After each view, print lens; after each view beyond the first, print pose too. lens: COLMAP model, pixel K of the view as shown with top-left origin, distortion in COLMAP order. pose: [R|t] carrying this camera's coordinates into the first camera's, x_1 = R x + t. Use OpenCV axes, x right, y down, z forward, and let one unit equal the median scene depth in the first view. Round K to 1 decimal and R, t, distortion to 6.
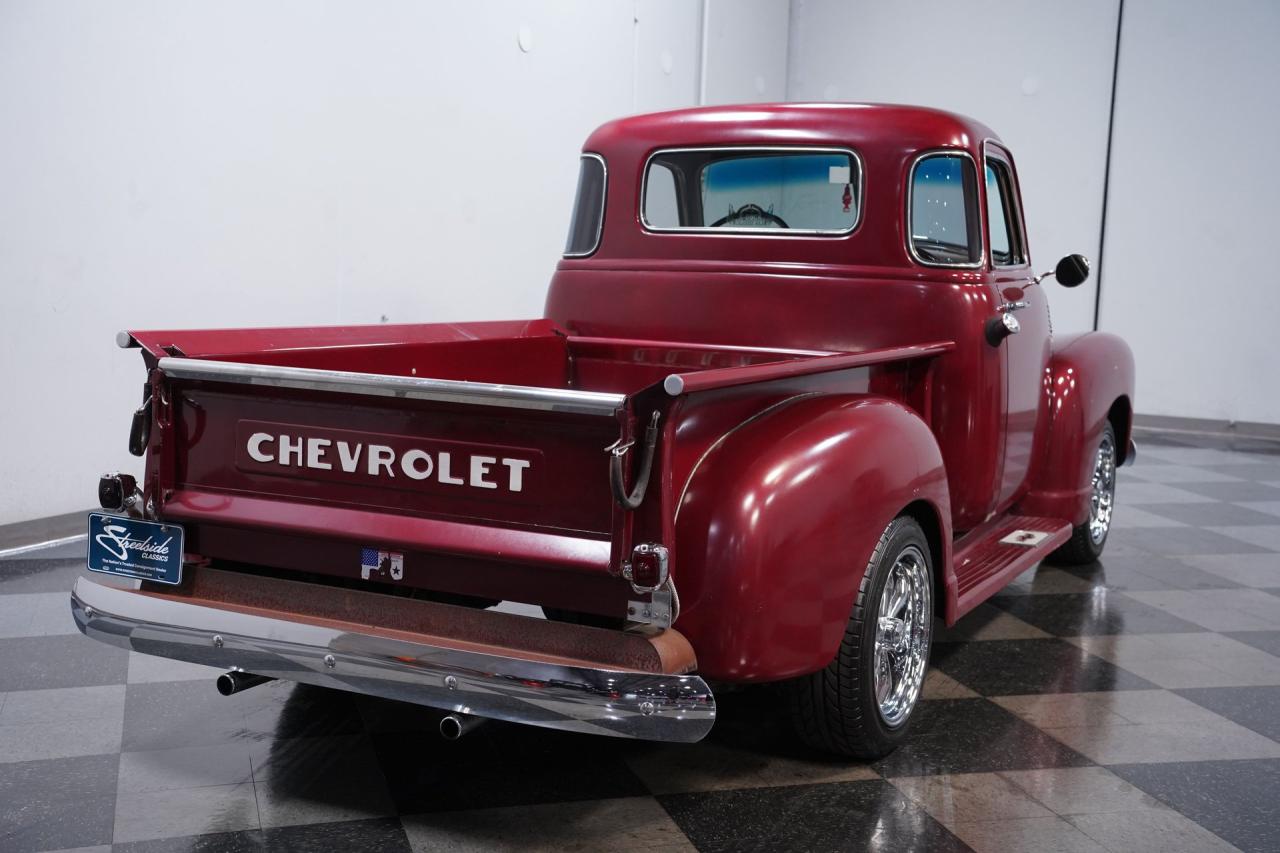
lens RADIAL K [[1618.9, 0, 640.0], [0, 1618.9, 426.5], [0, 0, 1]] dist [0.120466, 0.042222]
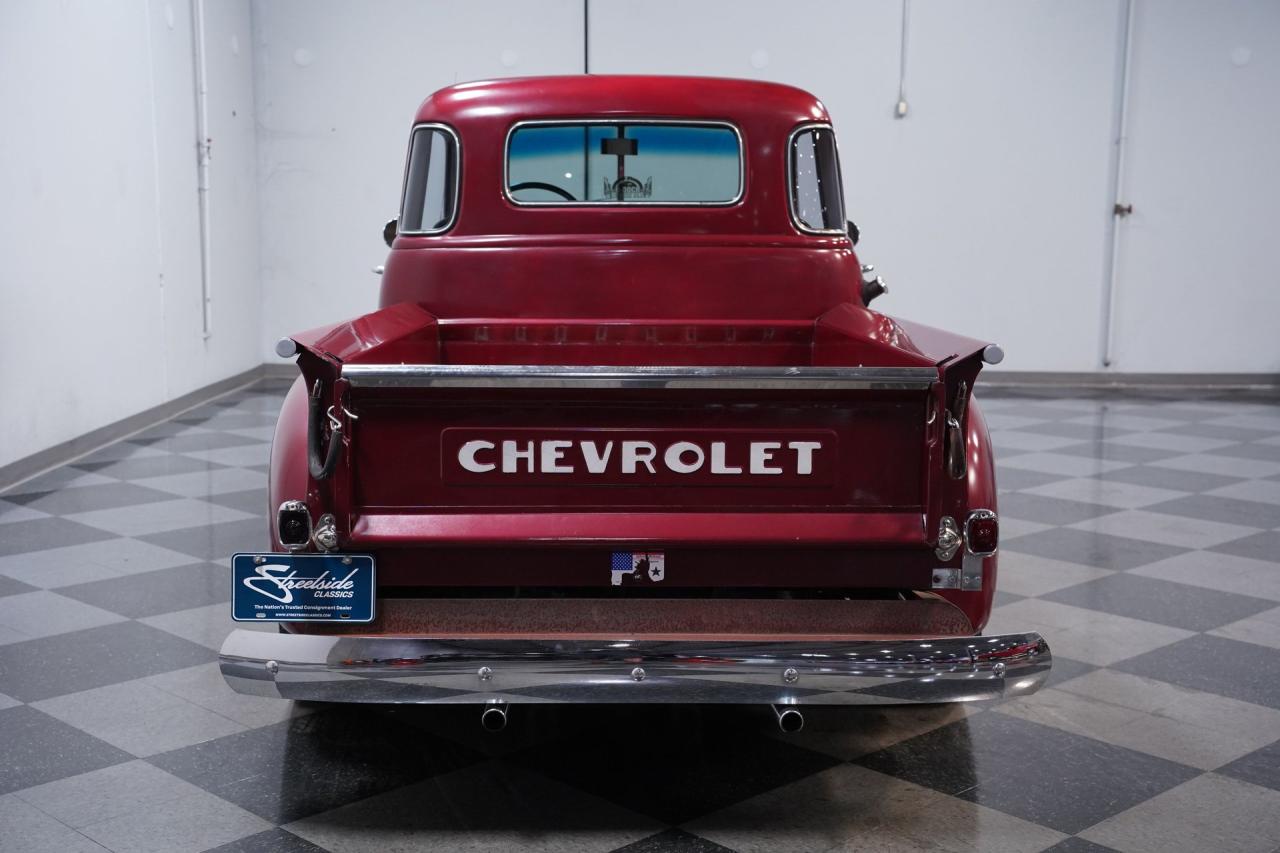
lens RADIAL K [[1618.9, 0, 640.0], [0, 1618.9, 426.5], [0, 0, 1]] dist [0.120466, 0.042222]
pose [[0.881701, -0.085871, 0.463928, -0.581940], [0.076163, 0.996306, 0.039663, -0.033406], [-0.465620, 0.000363, 0.884985, 0.165350]]
